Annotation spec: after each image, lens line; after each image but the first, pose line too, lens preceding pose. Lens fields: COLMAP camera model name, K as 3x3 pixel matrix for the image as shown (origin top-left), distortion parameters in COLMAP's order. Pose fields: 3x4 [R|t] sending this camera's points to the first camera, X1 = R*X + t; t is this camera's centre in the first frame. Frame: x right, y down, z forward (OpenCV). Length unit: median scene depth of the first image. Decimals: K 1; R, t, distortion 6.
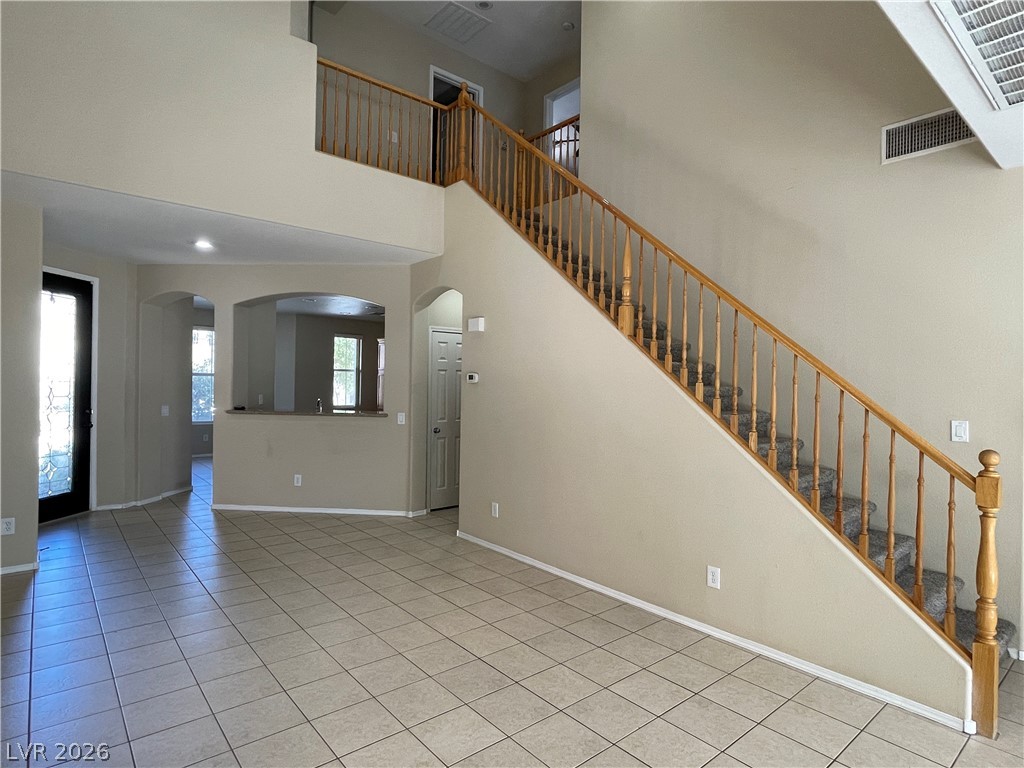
lens RADIAL K [[562.6, 0, 520.2], [0, 562.6, 384.2], [0, 0, 1]] dist [-0.000270, -0.000525]
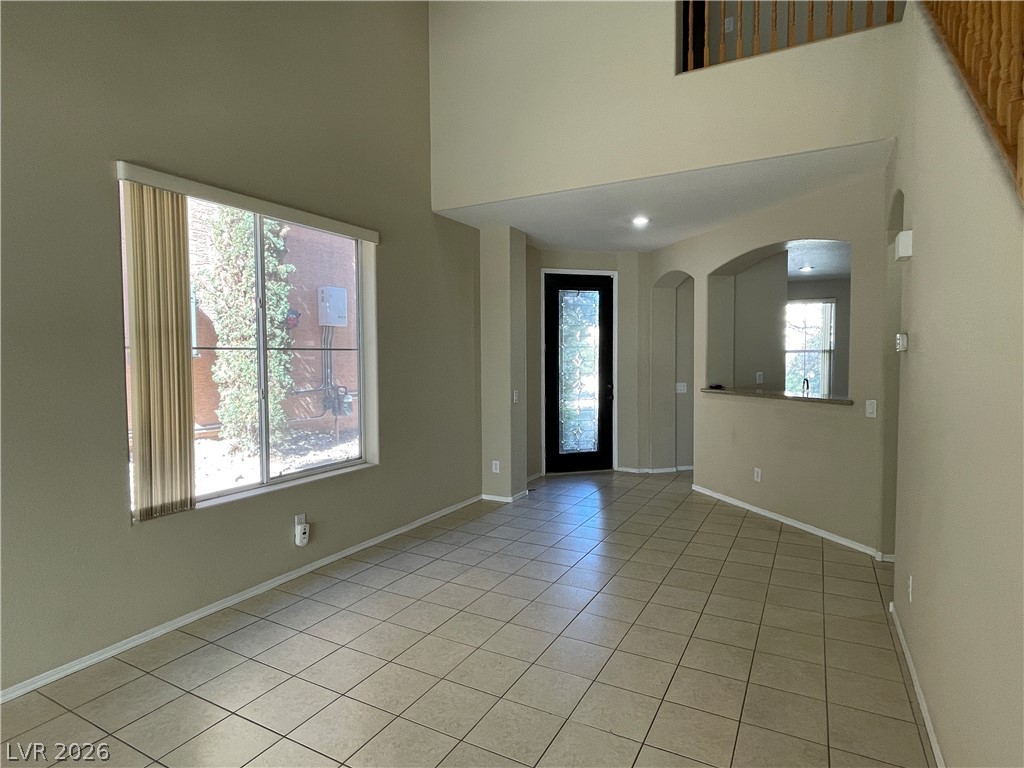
lens RADIAL K [[562.6, 0, 515.3], [0, 562.6, 386.3], [0, 0, 1]] dist [-0.000270, -0.000525]
pose [[0.378957, 0.022564, -0.925139, 0.254115], [0.020771, 0.999243, 0.032880, 0.005036], [0.925181, -0.031677, 0.378202, 0.368348]]
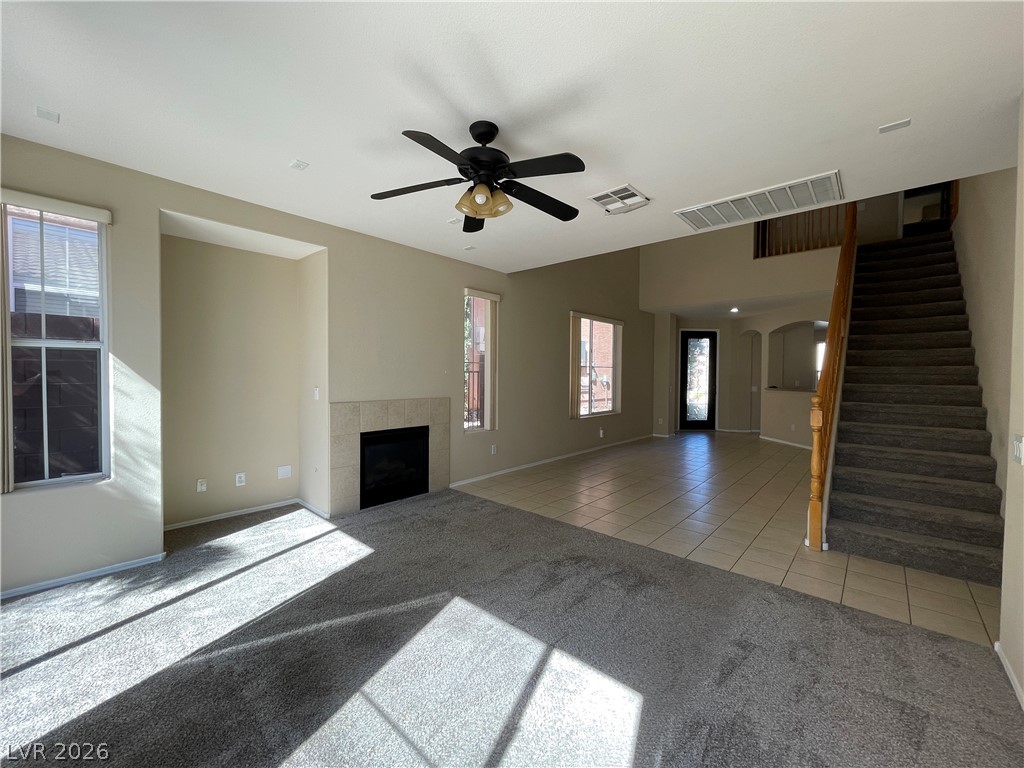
lens RADIAL K [[414.7, 0, 521.5], [0, 414.7, 383.5], [0, 0, 1]] dist [0.000234, 0.001452]
pose [[0.162250, 0.003472, -0.986744, 0.802925], [0.001354, 0.999992, 0.003741, 0.025612], [0.986749, -0.001943, 0.162244, -0.069129]]
